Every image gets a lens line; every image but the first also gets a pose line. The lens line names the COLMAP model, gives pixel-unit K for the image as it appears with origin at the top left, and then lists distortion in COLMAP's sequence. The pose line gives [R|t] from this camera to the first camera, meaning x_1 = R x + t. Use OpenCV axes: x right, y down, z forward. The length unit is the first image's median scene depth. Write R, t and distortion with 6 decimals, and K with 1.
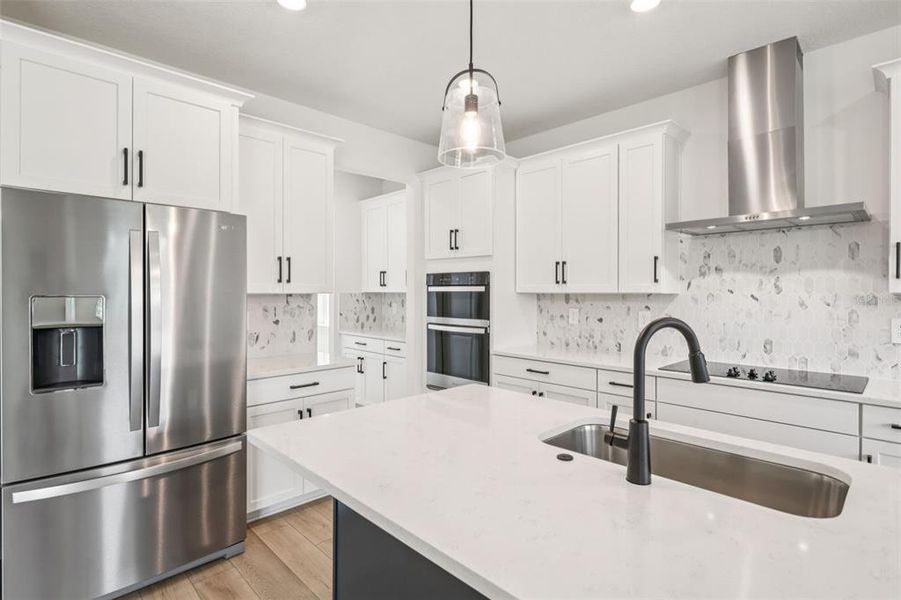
lens RADIAL K [[446.0, 0, 447.7], [0, 446.0, 290.4], [0, 0, 1]] dist [0.002059, 0.000418]
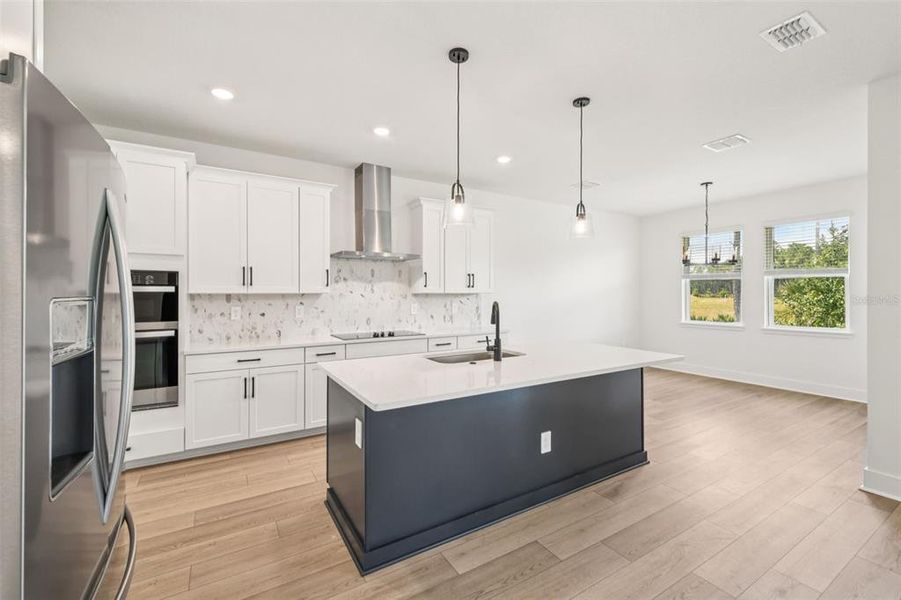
lens RADIAL K [[390.3, 0, 451.2], [0, 390.3, 292.5], [0, 0, 1]] dist [0.000913, 0.000067]
pose [[0.198258, -0.000128, 0.980150, -0.636732], [-0.003938, 0.999992, 0.000927, 0.000794], [-0.980142, -0.004044, 0.198256, 0.252397]]
